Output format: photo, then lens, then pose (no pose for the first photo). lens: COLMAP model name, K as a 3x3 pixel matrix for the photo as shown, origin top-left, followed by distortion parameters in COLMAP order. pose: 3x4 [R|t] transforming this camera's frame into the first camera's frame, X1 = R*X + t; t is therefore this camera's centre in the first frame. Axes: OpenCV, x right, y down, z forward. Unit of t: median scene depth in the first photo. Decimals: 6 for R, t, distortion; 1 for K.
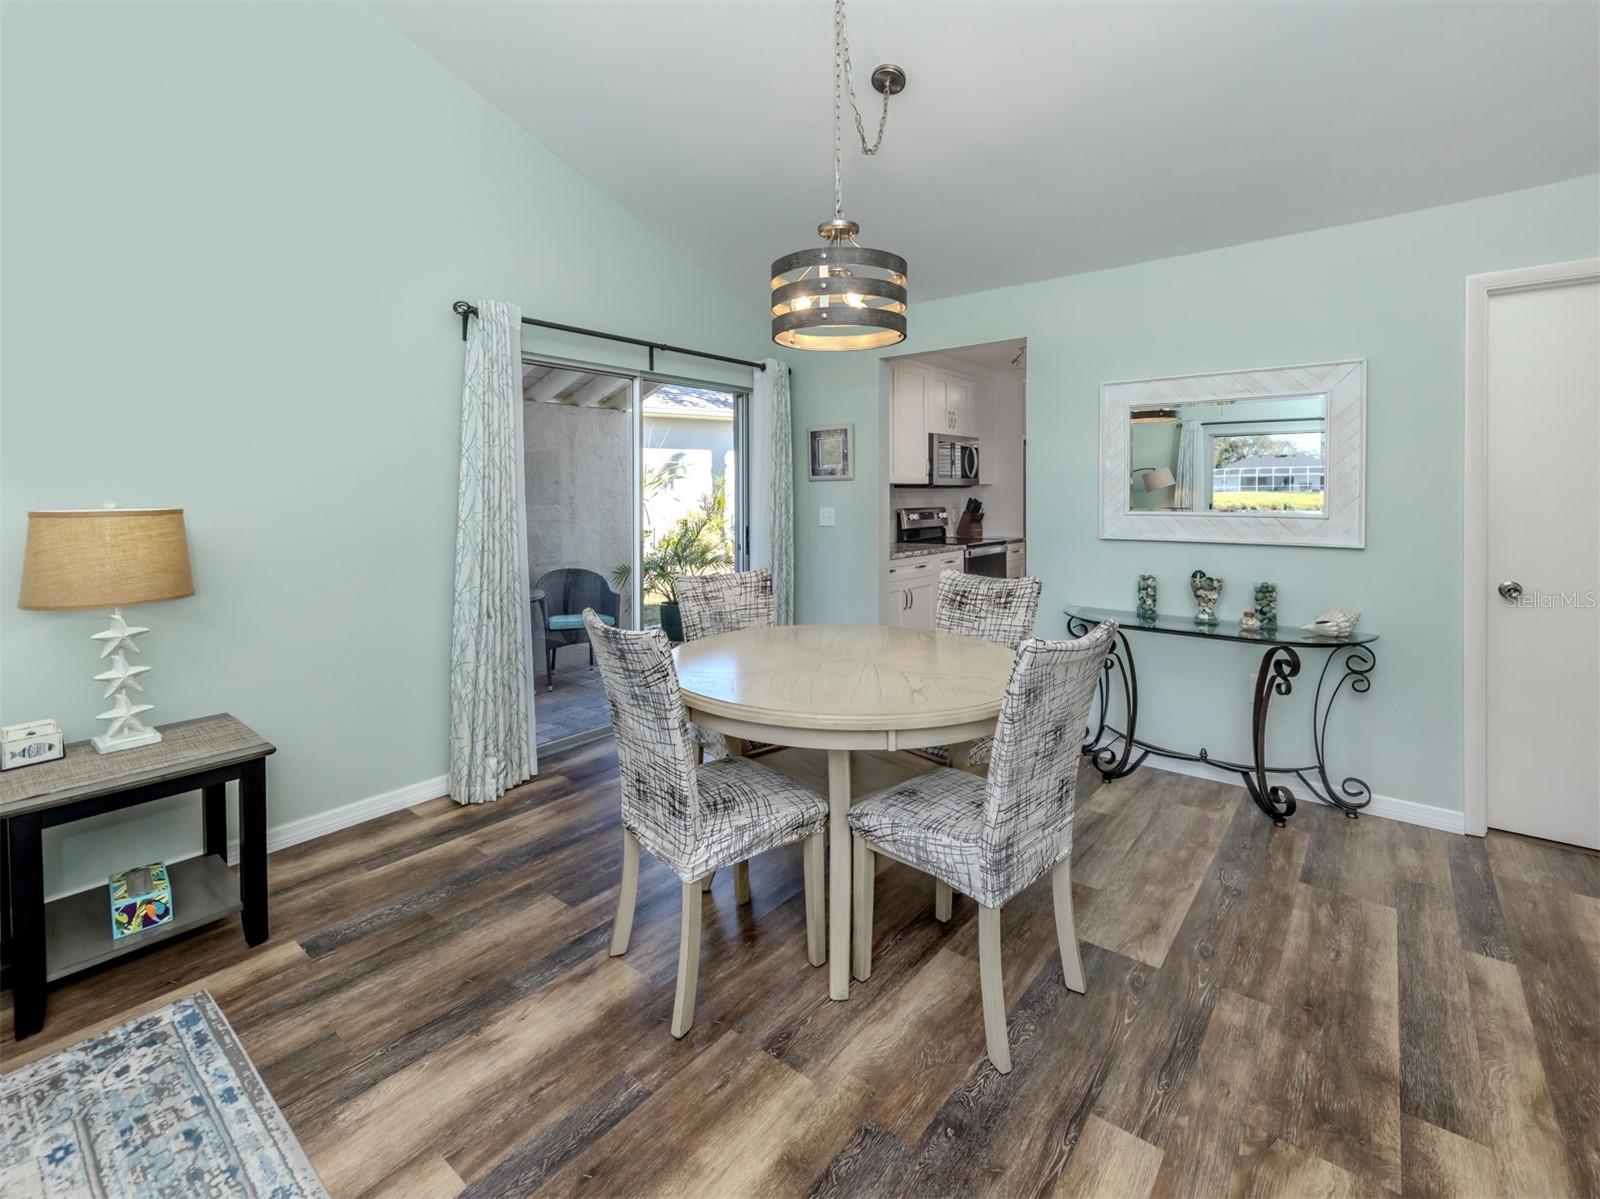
lens RADIAL K [[737.4, 0, 793.0], [0, 737.4, 501.8], [0, 0, 1]] dist [0.004142, -0.000063]
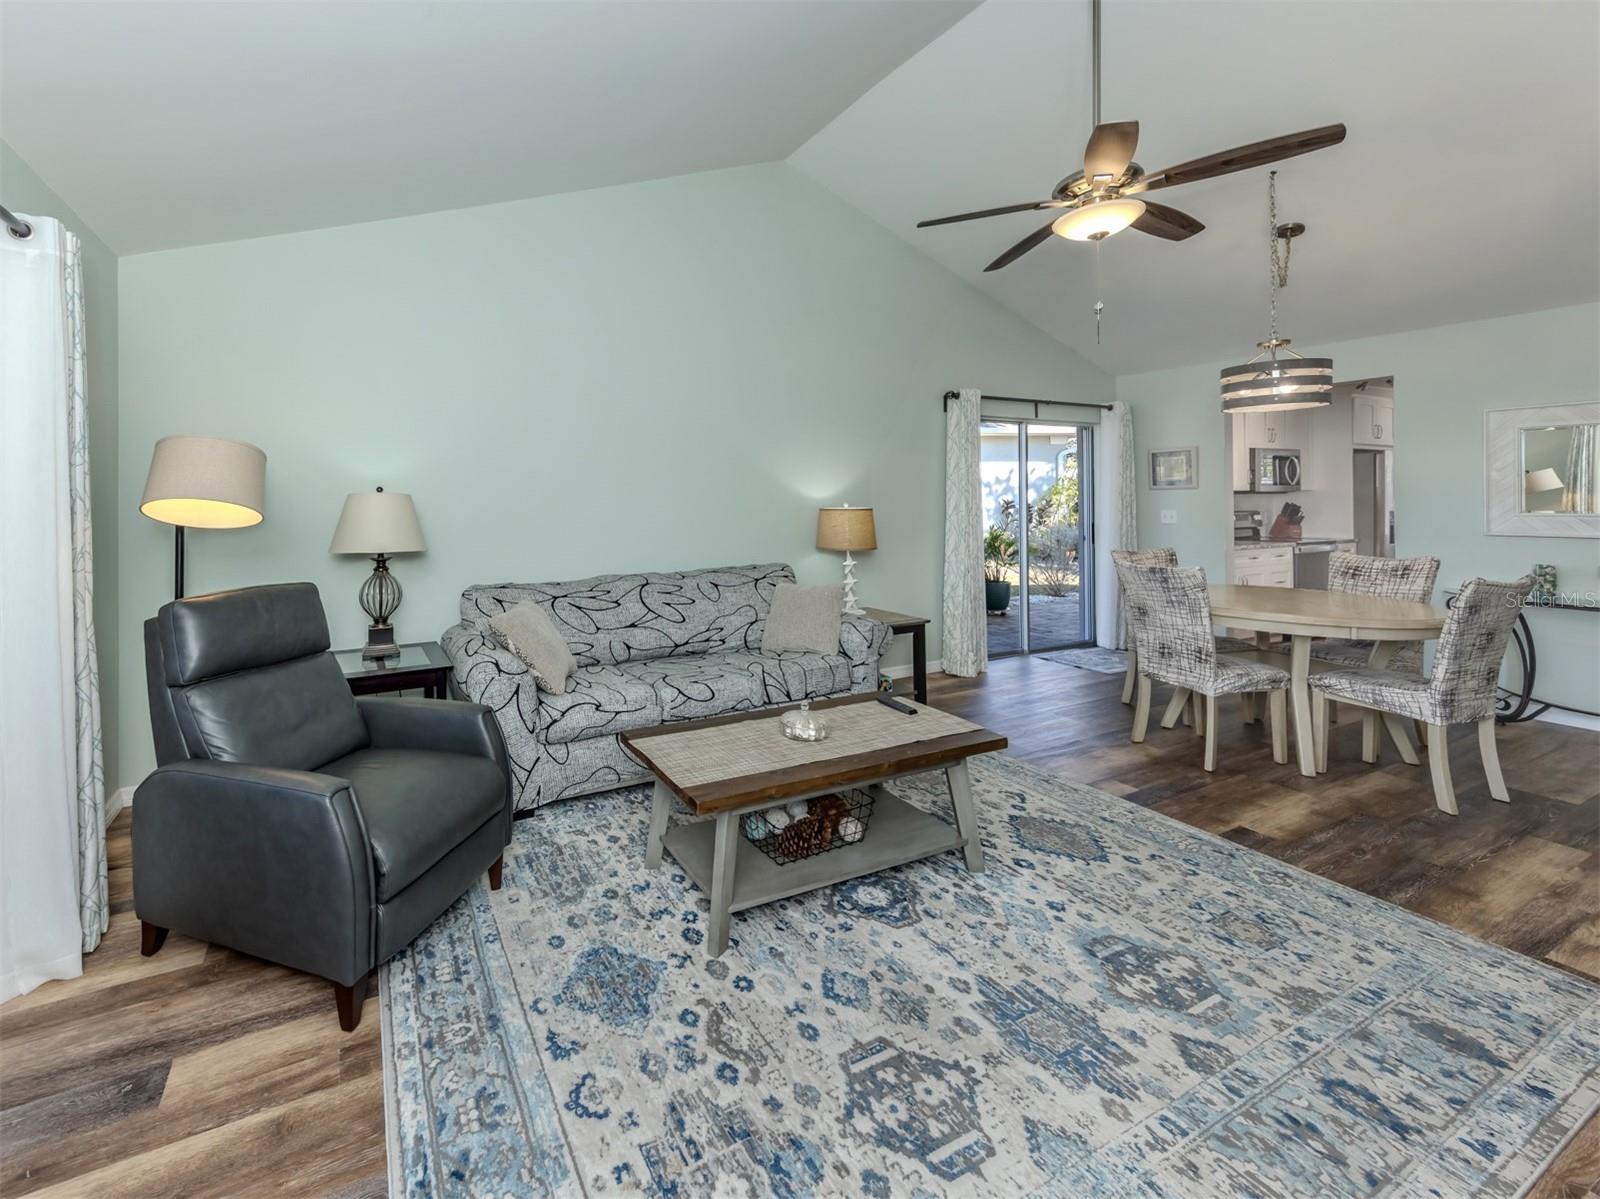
lens RADIAL K [[656.3, 0, 641.1], [0, 656.3, 497.1], [0, 0, 1]] dist [0.009606, -0.001102]
pose [[0.896394, -0.003851, -0.443242, -0.446450], [-0.002216, 0.999911, -0.013170, 0.004768], [0.443253, 0.012788, 0.896305, -0.785127]]
